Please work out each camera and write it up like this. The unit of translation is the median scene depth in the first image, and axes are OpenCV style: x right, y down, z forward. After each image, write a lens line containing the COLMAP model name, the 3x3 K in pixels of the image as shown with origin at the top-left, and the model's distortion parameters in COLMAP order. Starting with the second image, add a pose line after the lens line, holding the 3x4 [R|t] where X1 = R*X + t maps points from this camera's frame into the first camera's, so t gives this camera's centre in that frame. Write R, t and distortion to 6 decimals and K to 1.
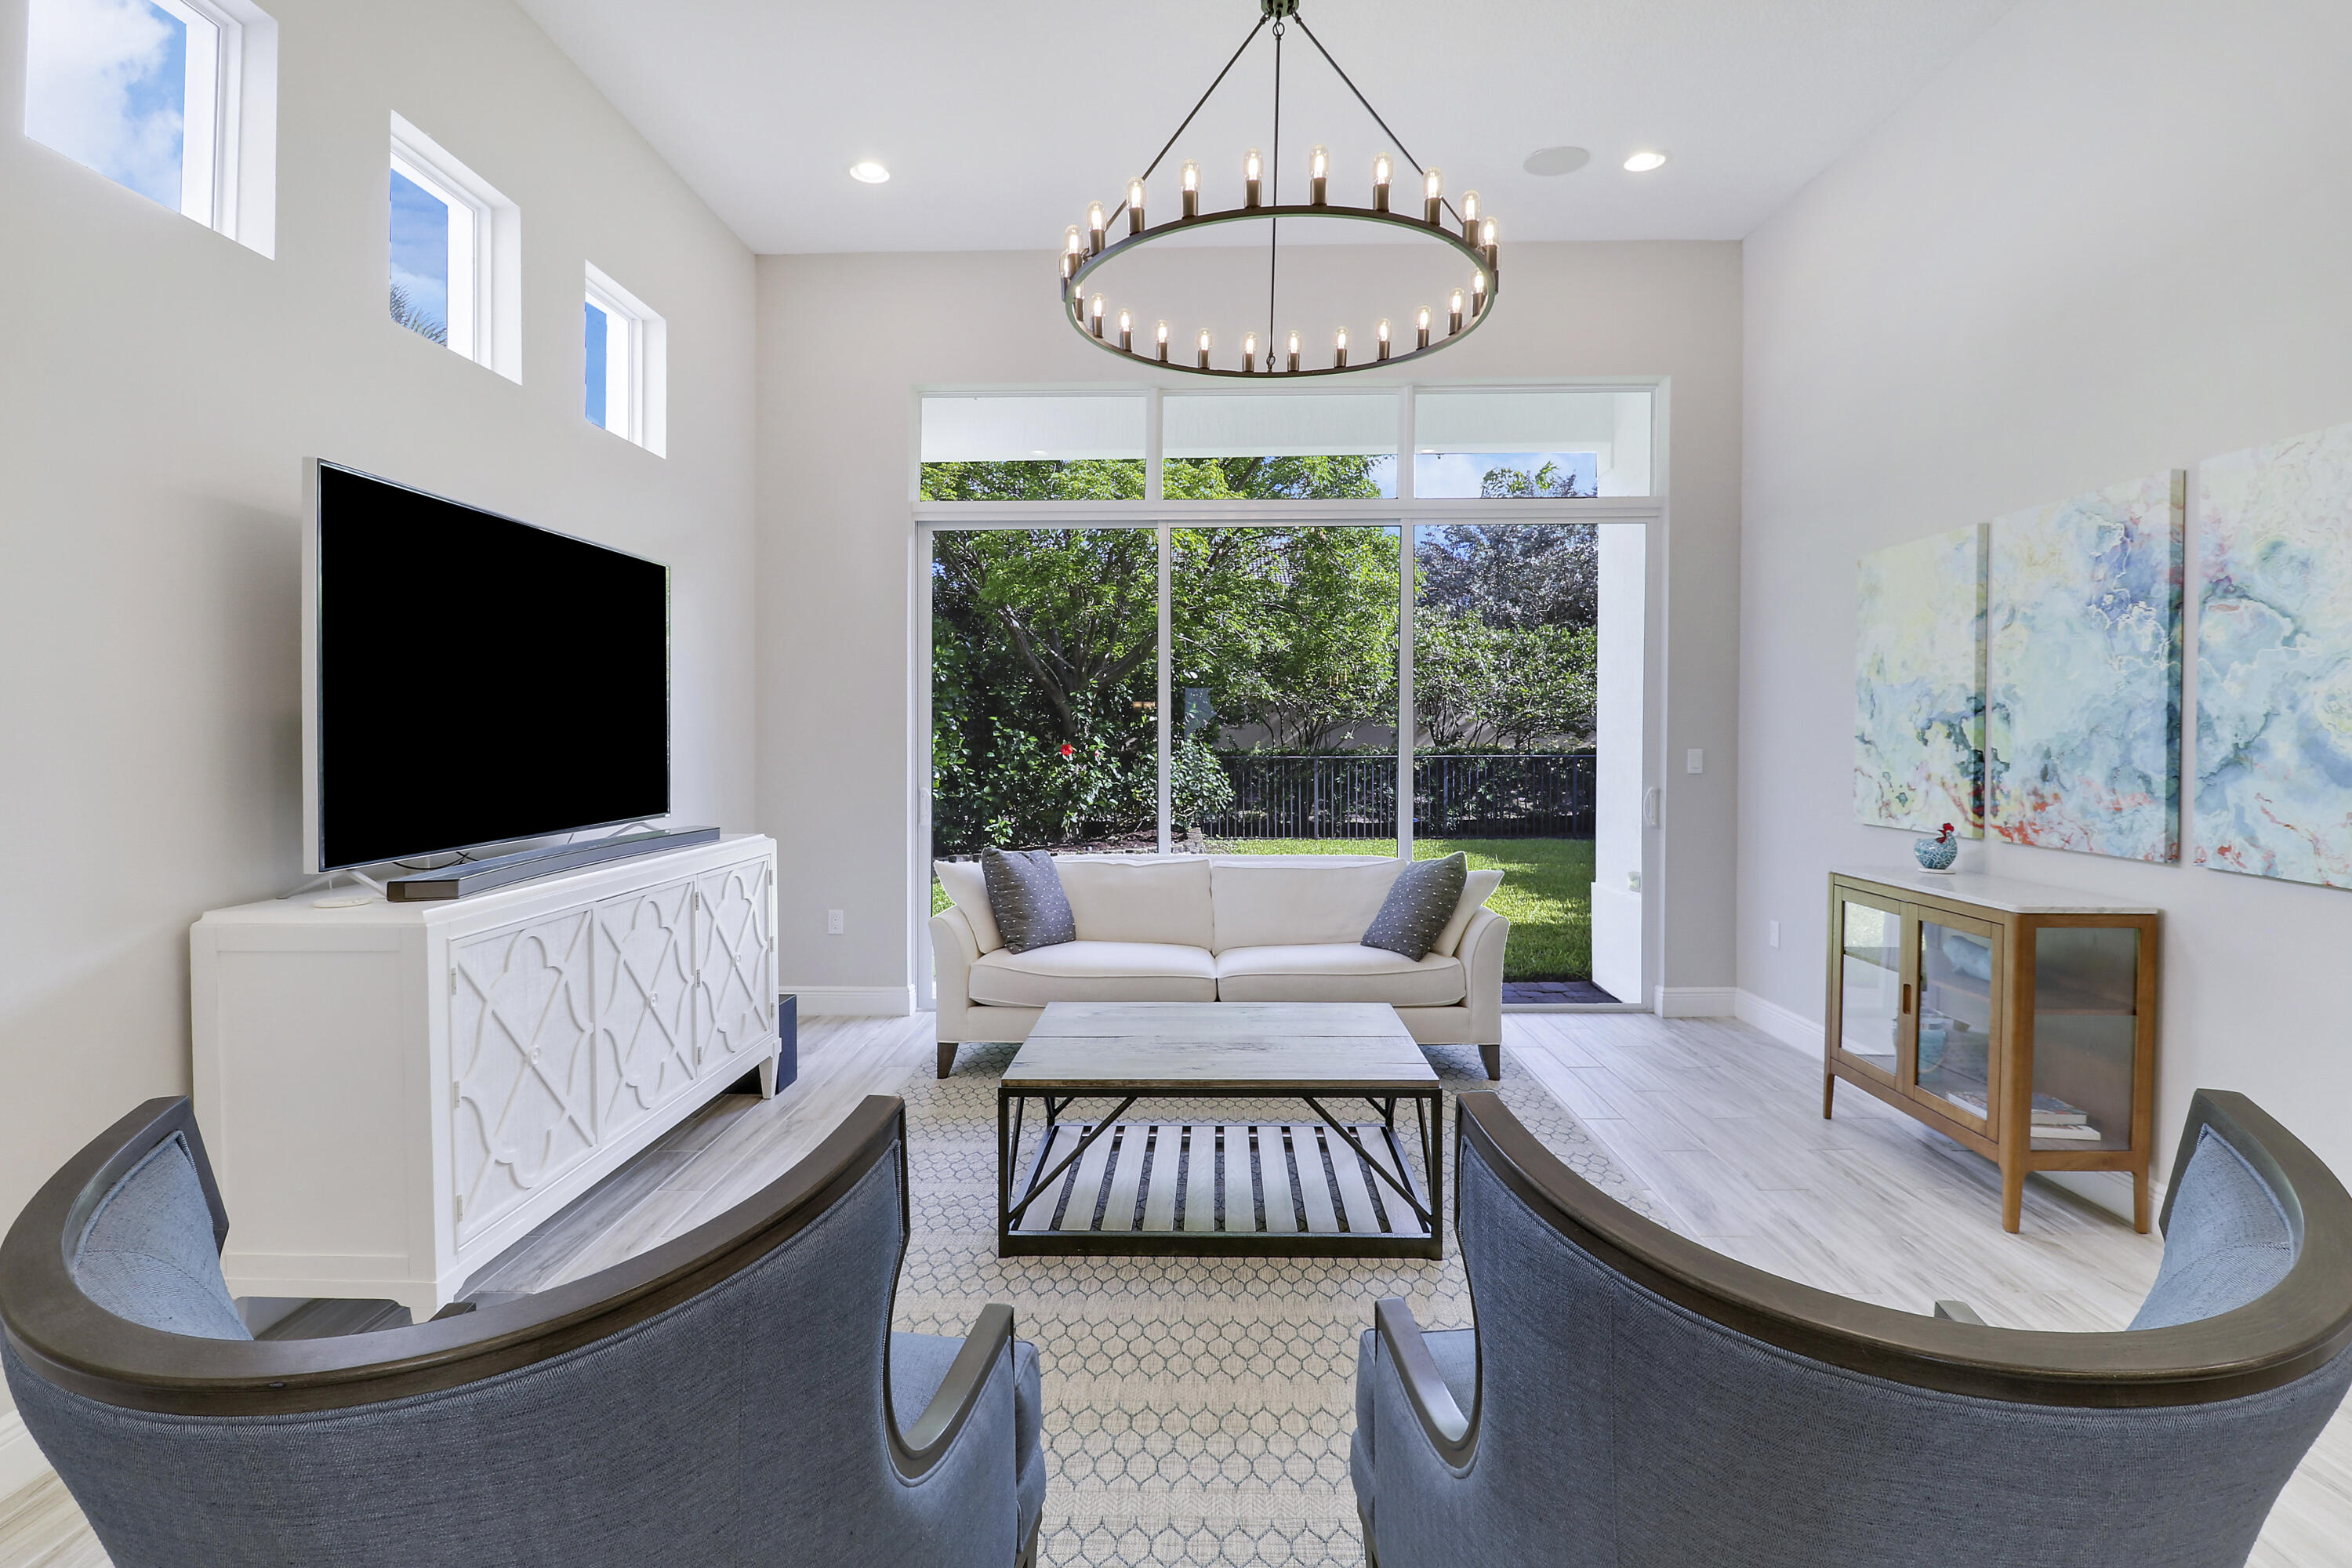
lens RADIAL K [[1112.1, 0, 1189.8], [0, 1112.1, 754.6], [0, 0, 1]] dist [0.000176, -0.017396]
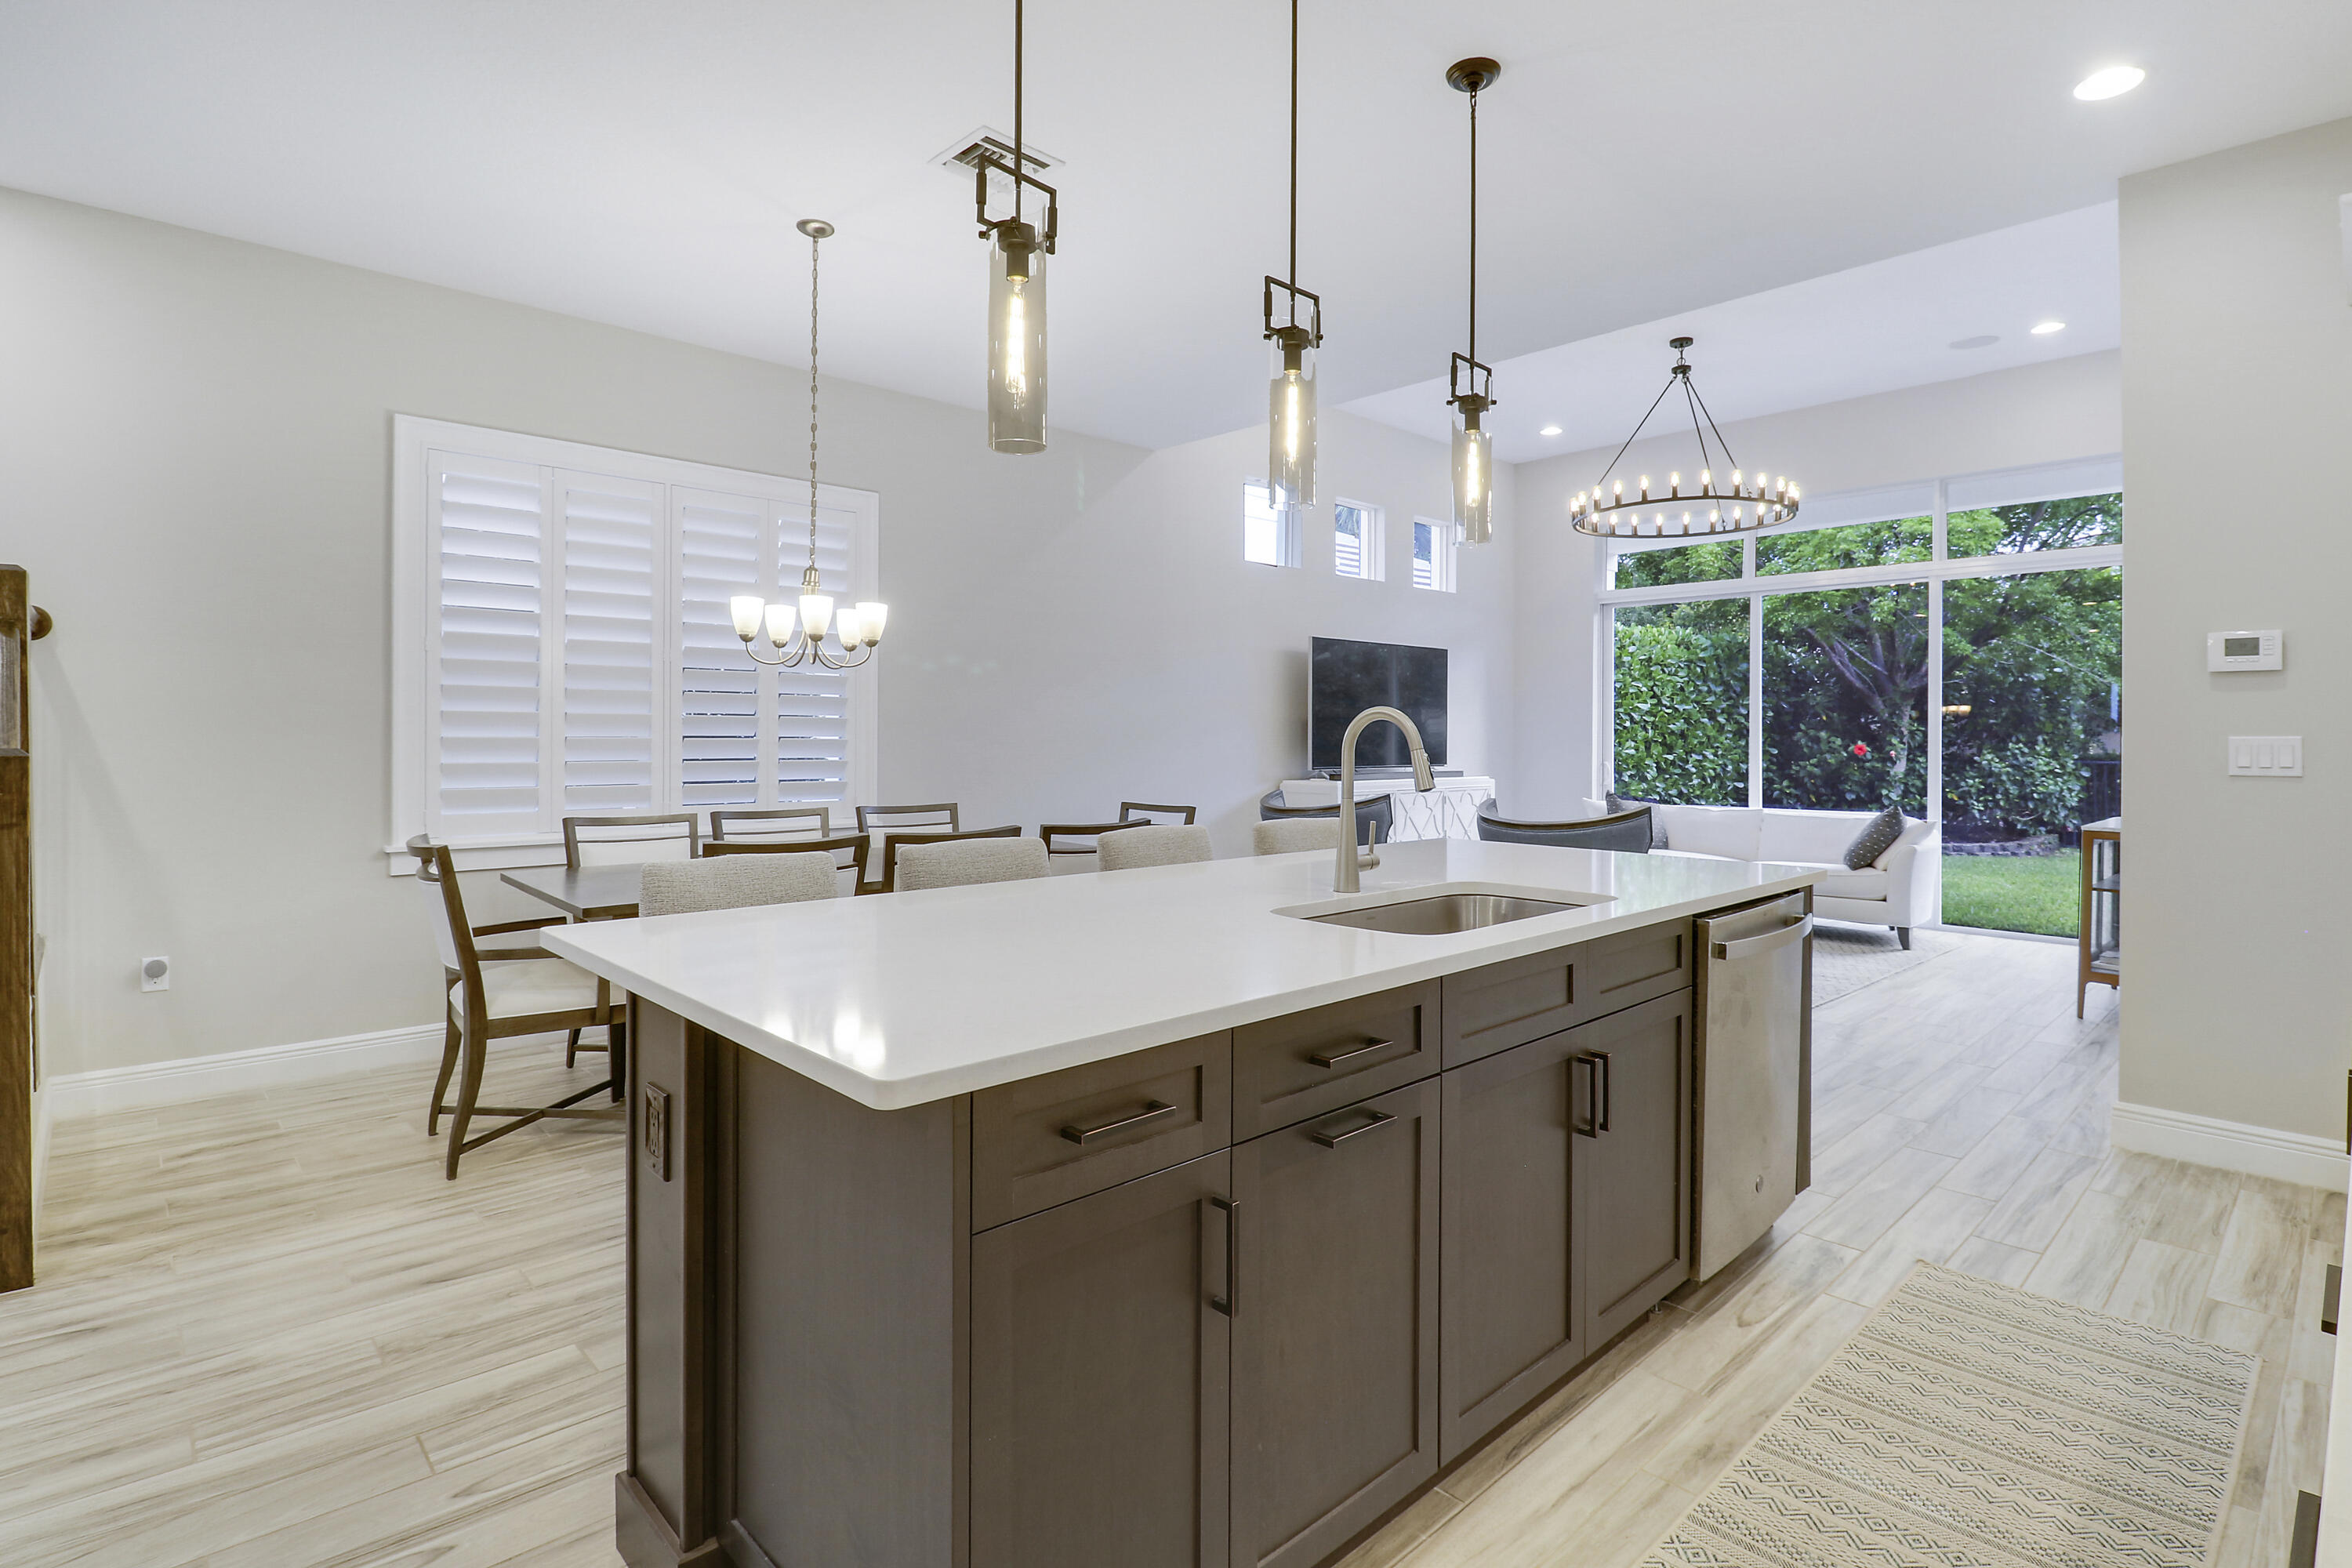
lens RADIAL K [[1143.4, 0, 1183.7], [0, 1143.4, 734.6], [0, 0, 1]] dist [0.002275, -0.012141]
pose [[0.691264, 0.005960, -0.722578, 0.809174], [-0.022209, 0.999669, -0.013002, 0.036897], [0.722261, 0.025036, 0.691167, -0.930209]]
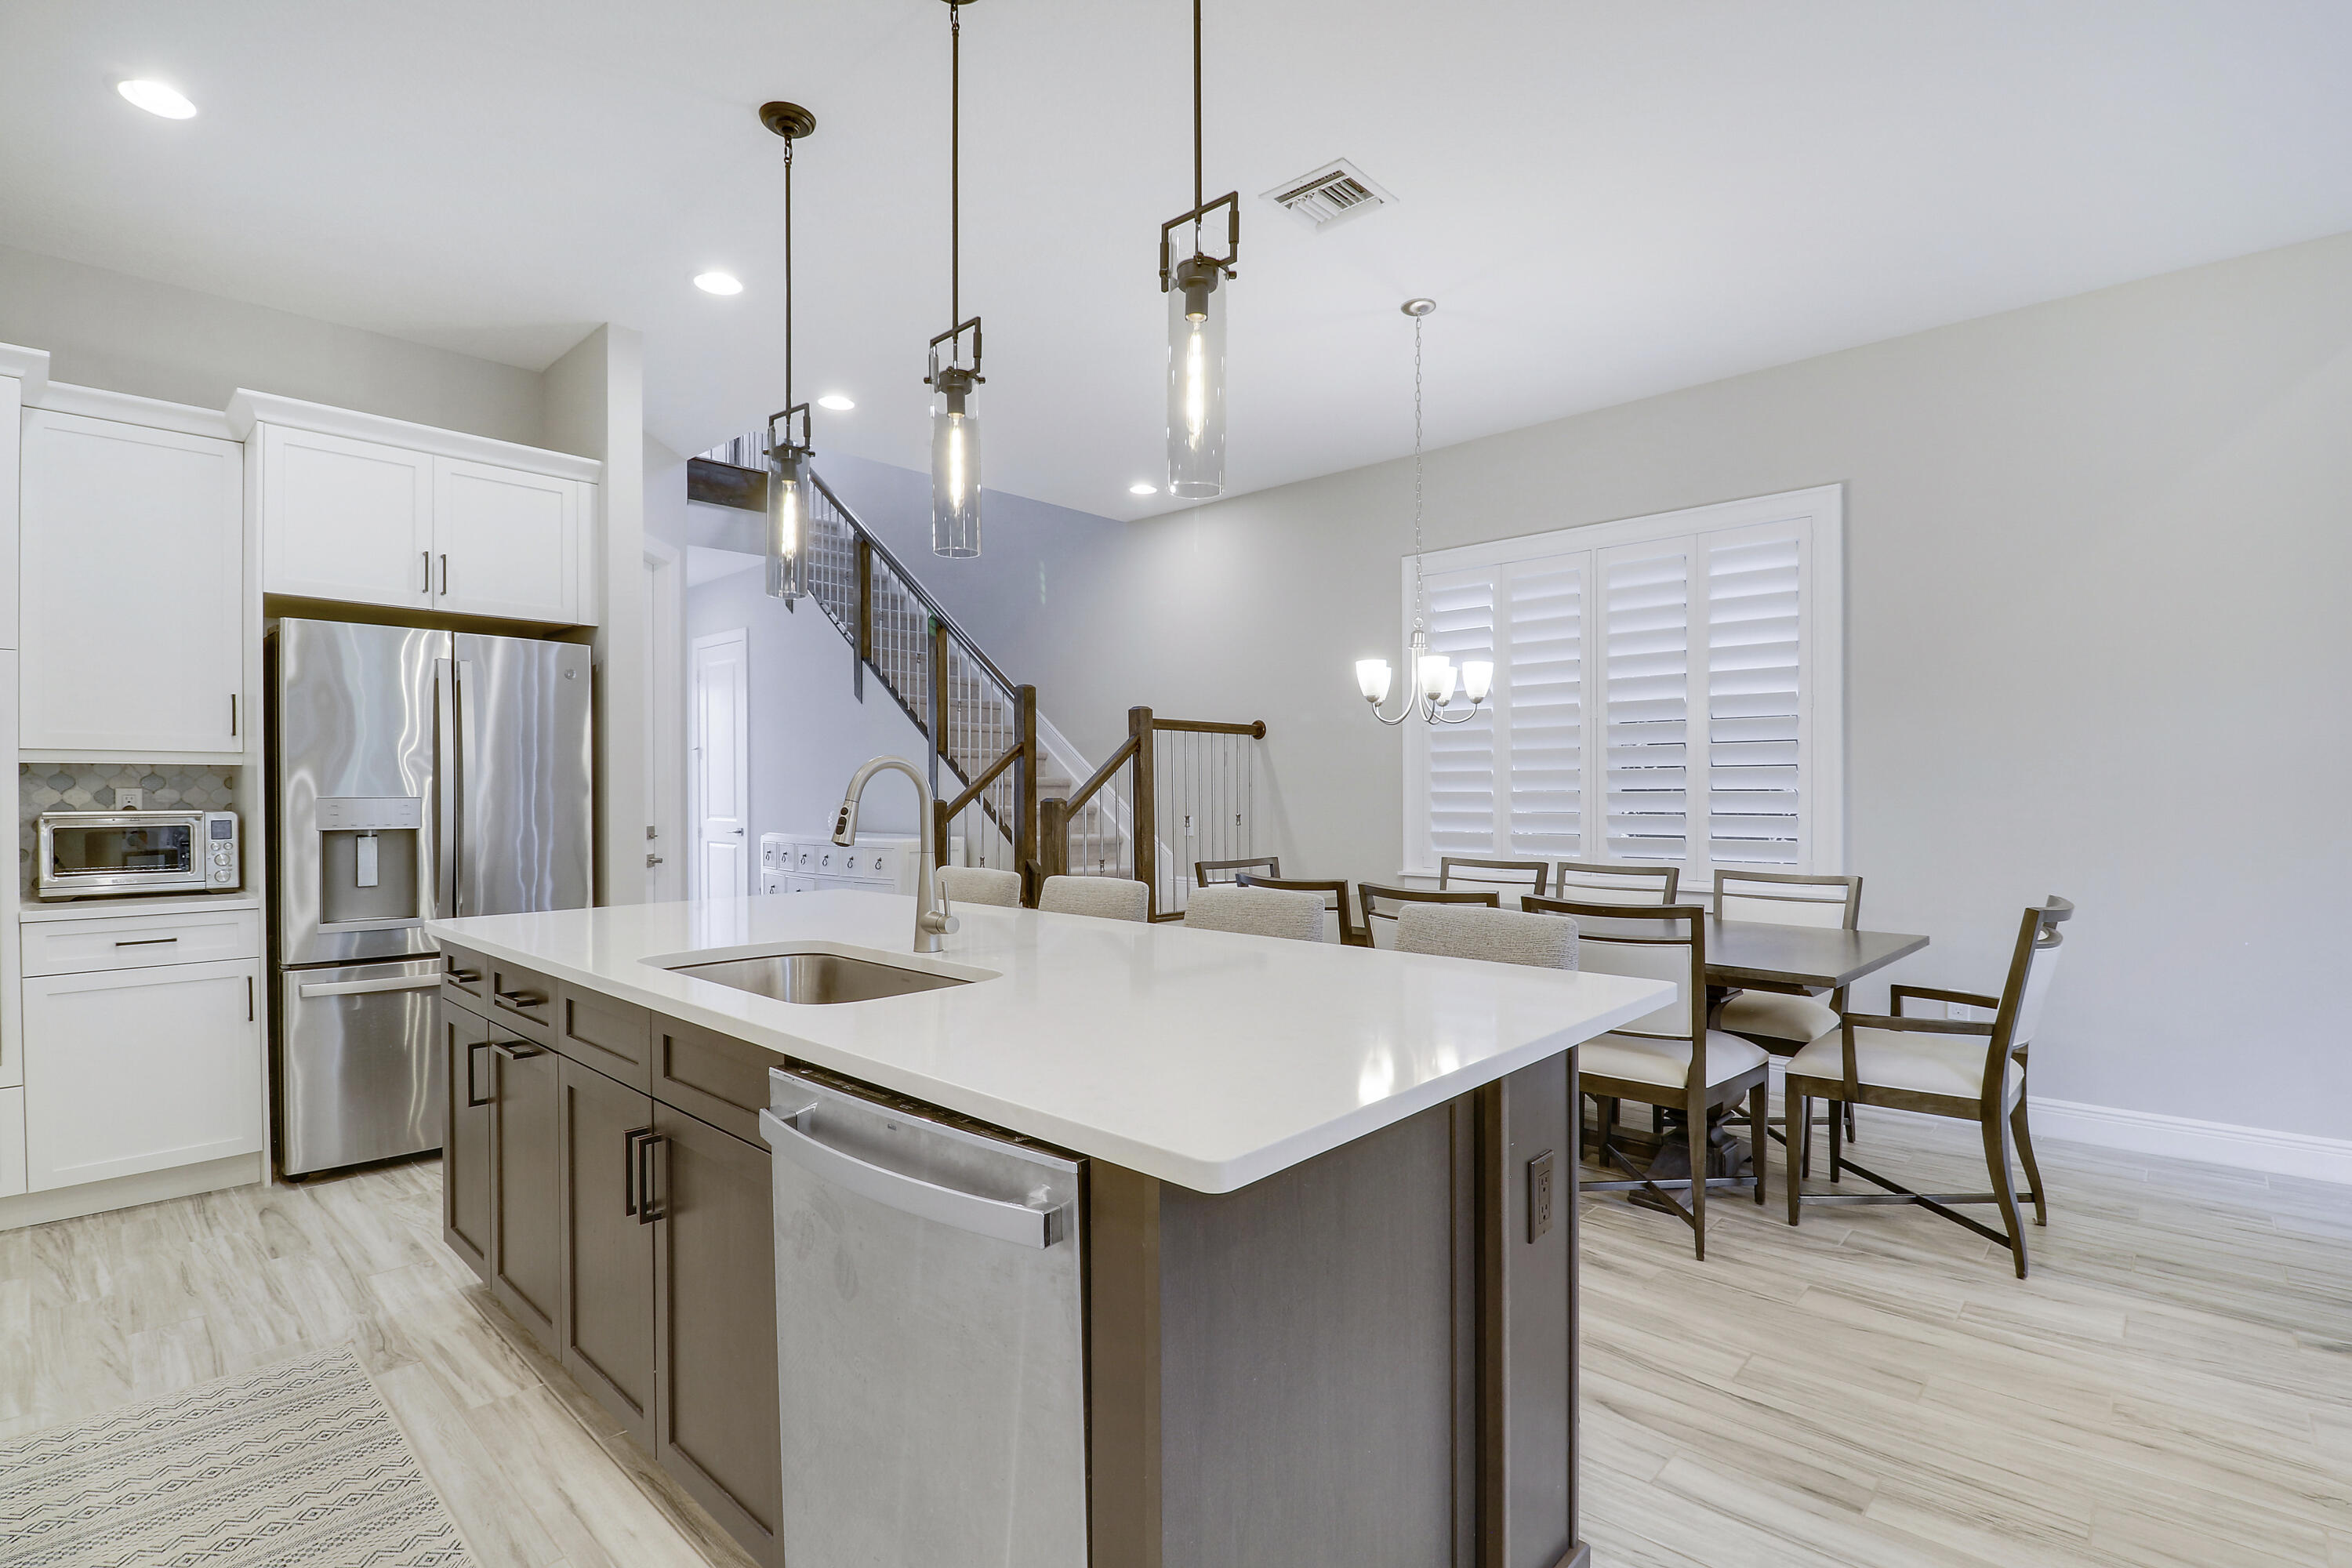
lens RADIAL K [[1089.1, 0, 1191.4], [0, 1089.1, 794.5], [0, 0, 1]] dist [0.002971, -0.013983]
pose [[-0.672748, 0.009497, -0.739810, 0.742476], [-0.007311, 0.999783, 0.019483, 0.018514], [0.739835, 0.018516, -0.672533, 0.074469]]
